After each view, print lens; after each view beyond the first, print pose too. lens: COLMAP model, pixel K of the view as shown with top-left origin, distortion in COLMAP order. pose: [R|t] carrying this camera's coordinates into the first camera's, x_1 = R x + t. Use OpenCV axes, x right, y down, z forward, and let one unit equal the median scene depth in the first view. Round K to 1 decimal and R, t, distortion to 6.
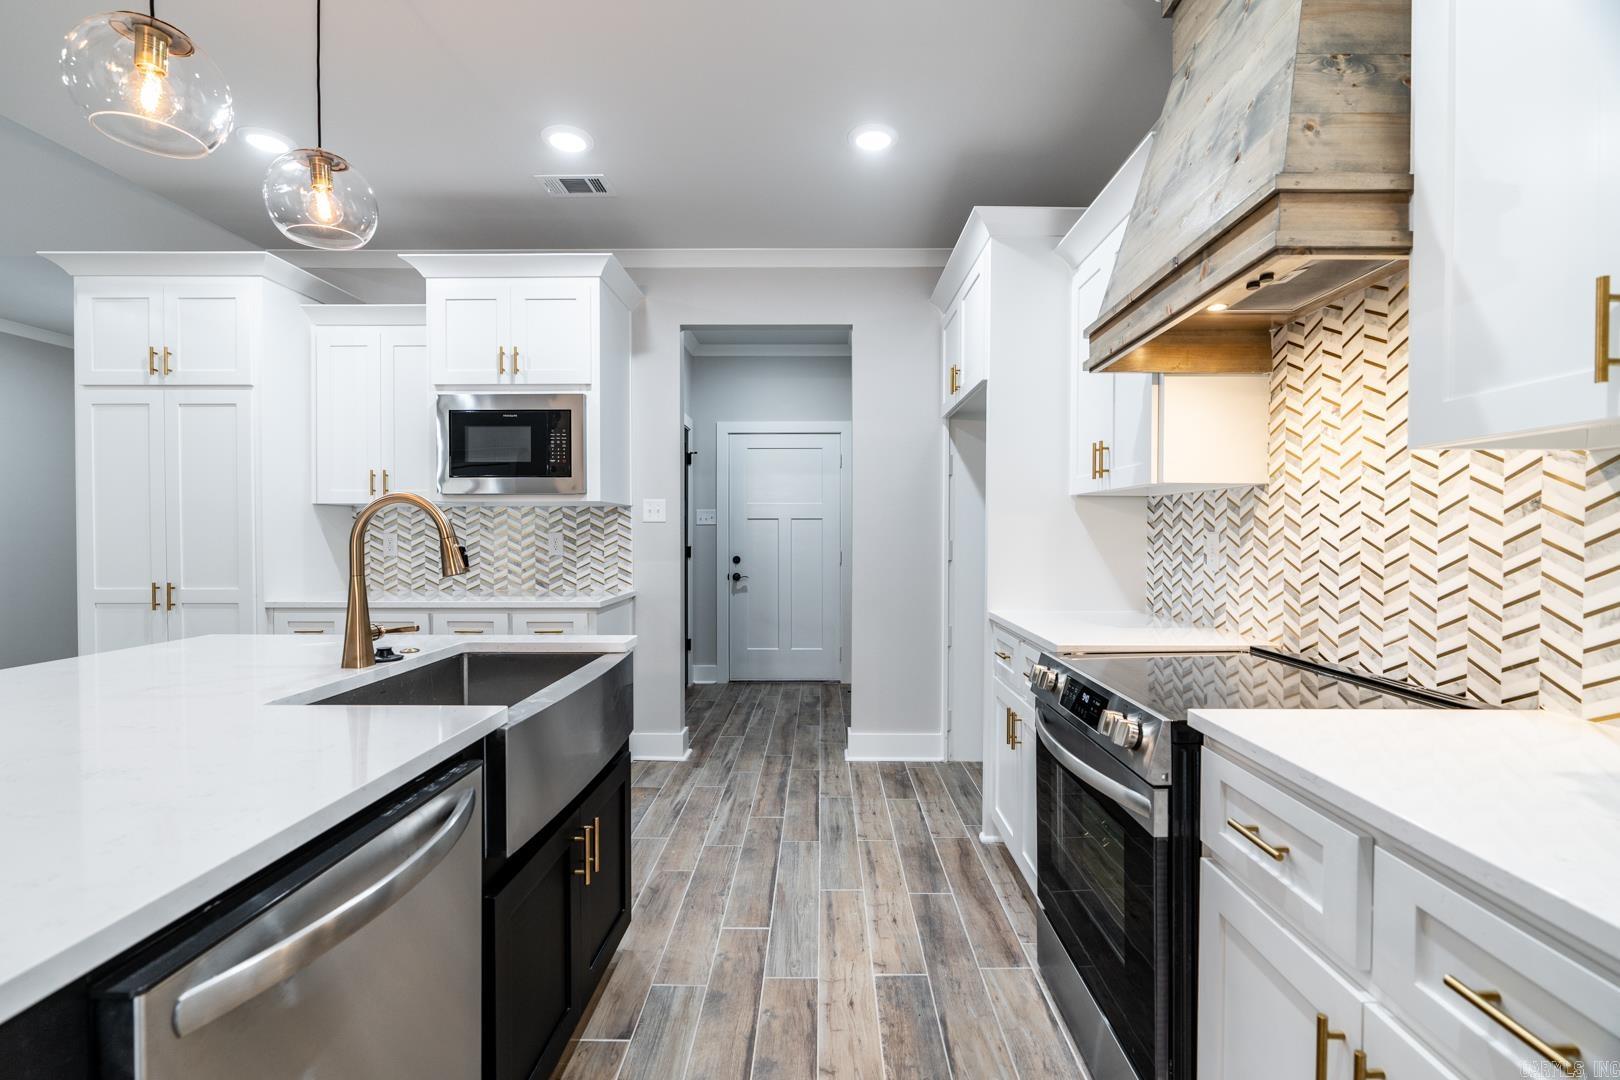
lens RADIAL K [[743.8, 0, 824.9], [0, 743.8, 539.5], [0, 0, 1]] dist [-0.002626, 0.000556]
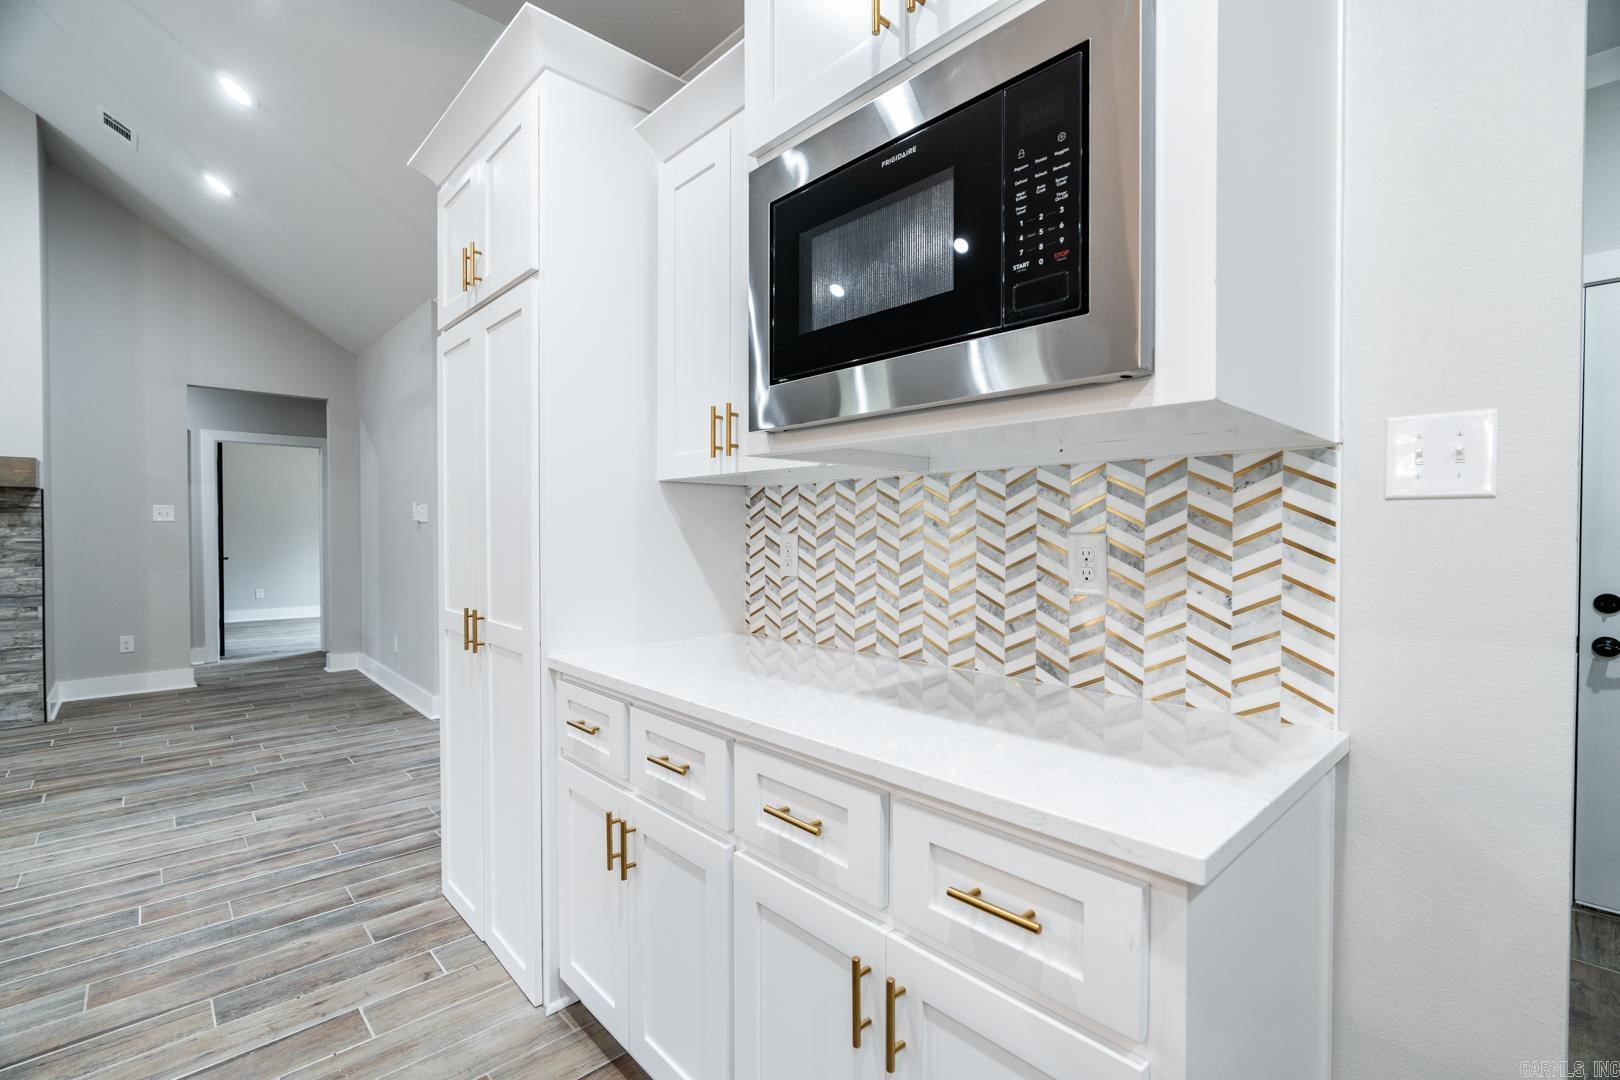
lens RADIAL K [[743.8, 0, 795.1], [0, 743.8, 542.2], [0, 0, 1]] dist [-0.002626, 0.000556]
pose [[0.681109, 0.014142, -0.732045, -0.189861], [-0.007715, 0.999897, 0.012139, -0.008616], [0.732141, -0.002620, 0.681148, 0.640128]]
